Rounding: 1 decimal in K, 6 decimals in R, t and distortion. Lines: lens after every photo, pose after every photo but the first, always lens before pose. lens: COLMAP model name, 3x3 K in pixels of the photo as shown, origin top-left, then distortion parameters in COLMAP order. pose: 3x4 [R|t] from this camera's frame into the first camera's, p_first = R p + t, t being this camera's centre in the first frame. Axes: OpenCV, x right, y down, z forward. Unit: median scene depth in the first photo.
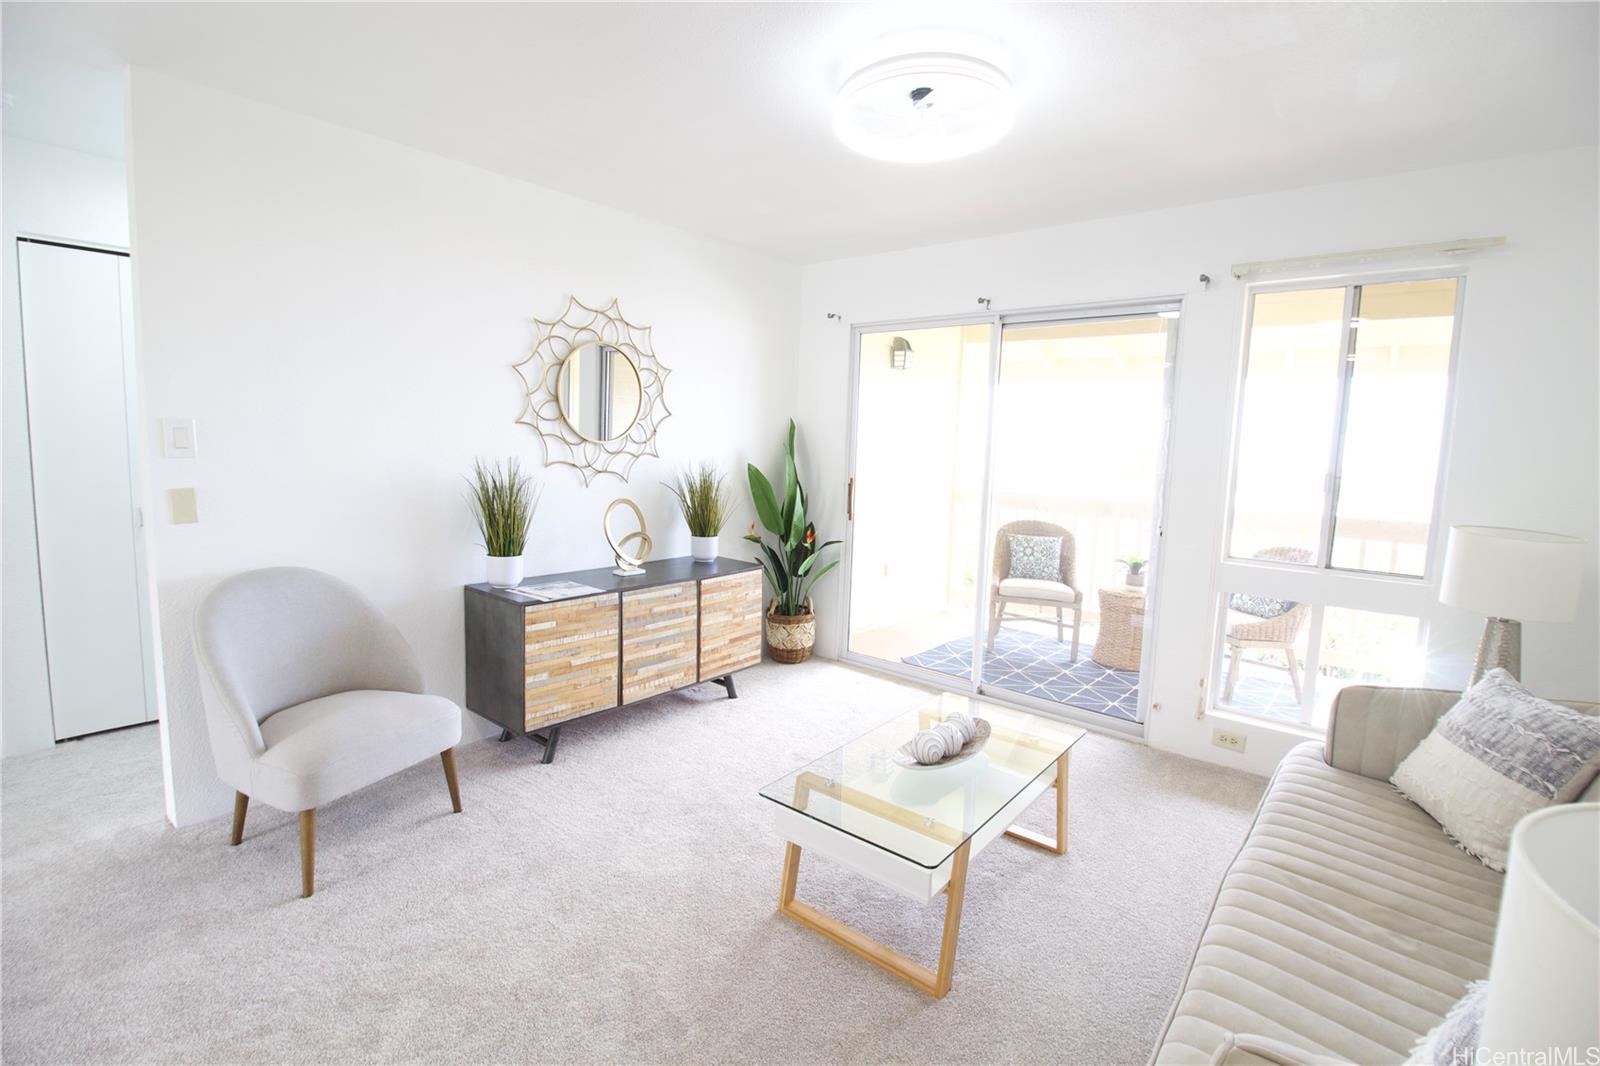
lens RADIAL K [[741.3, 0, 797.2], [0, 741.3, 523.4], [0, 0, 1]] dist [-0.001004, -0.012140]
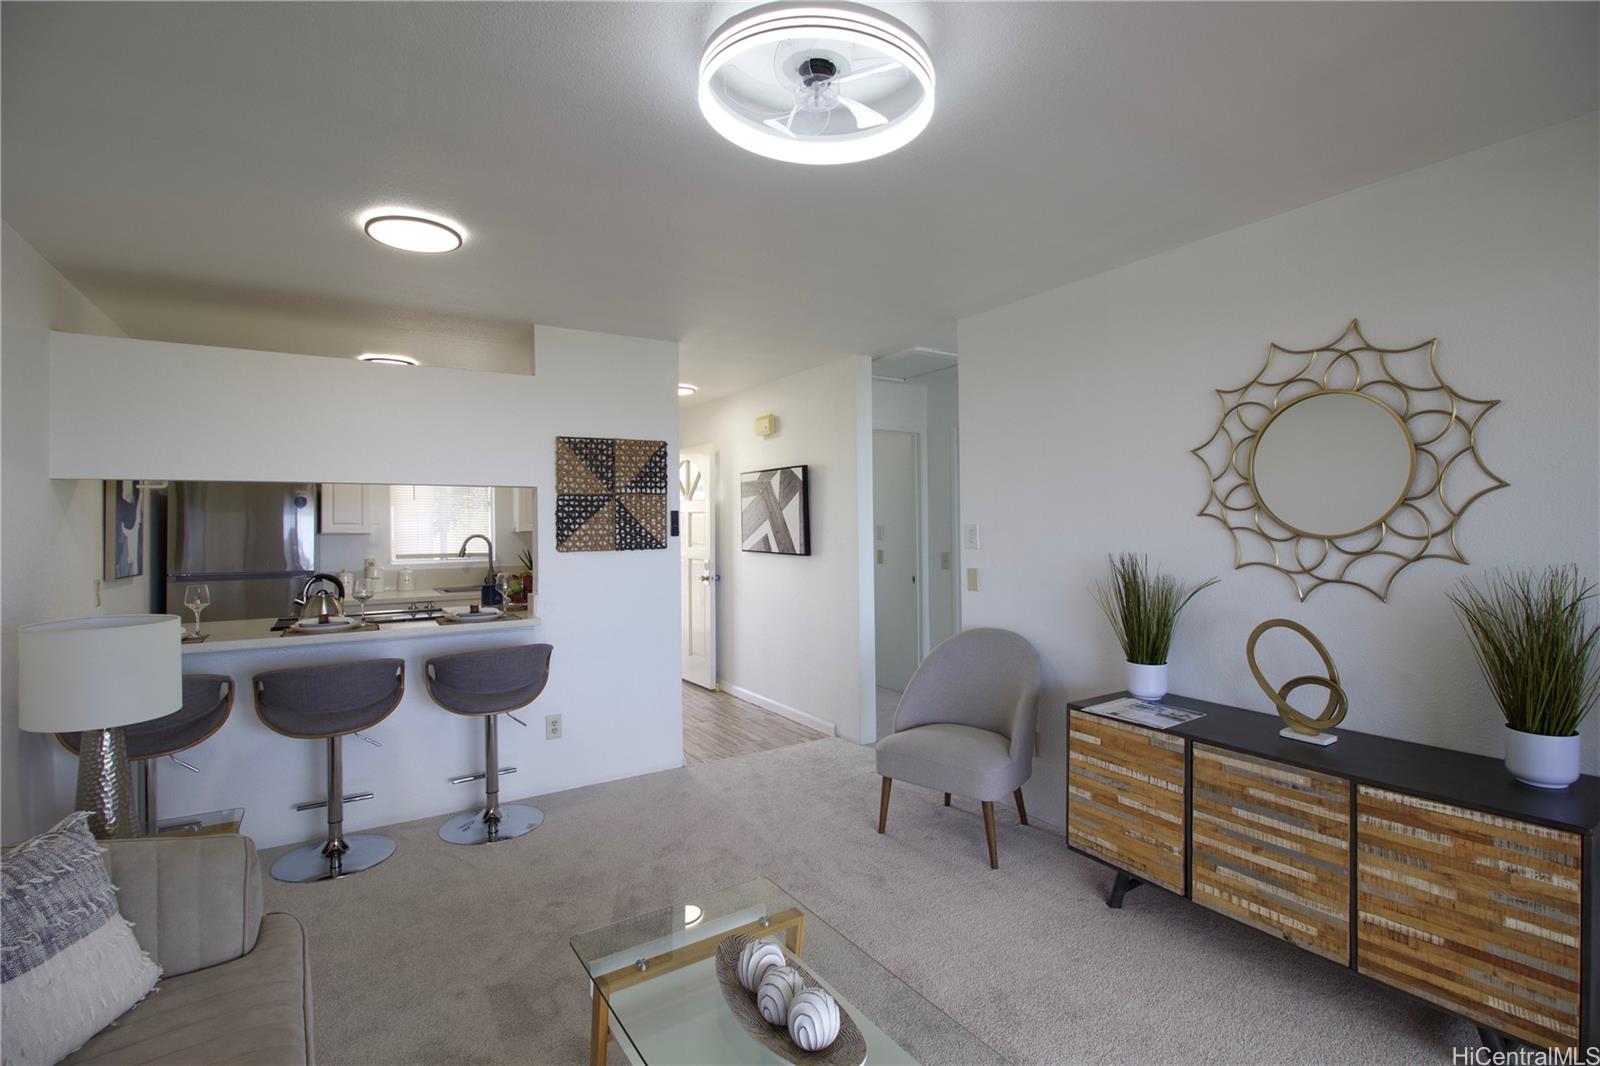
lens RADIAL K [[741.3, 0, 797.2], [0, 741.3, 523.4], [0, 0, 1]] dist [-0.001004, -0.012140]
pose [[-0.310453, -0.027301, -0.950197, 0.553962], [-0.104713, 0.994487, 0.005638, -0.079553], [0.944804, 0.101248, -0.311600, 0.796227]]
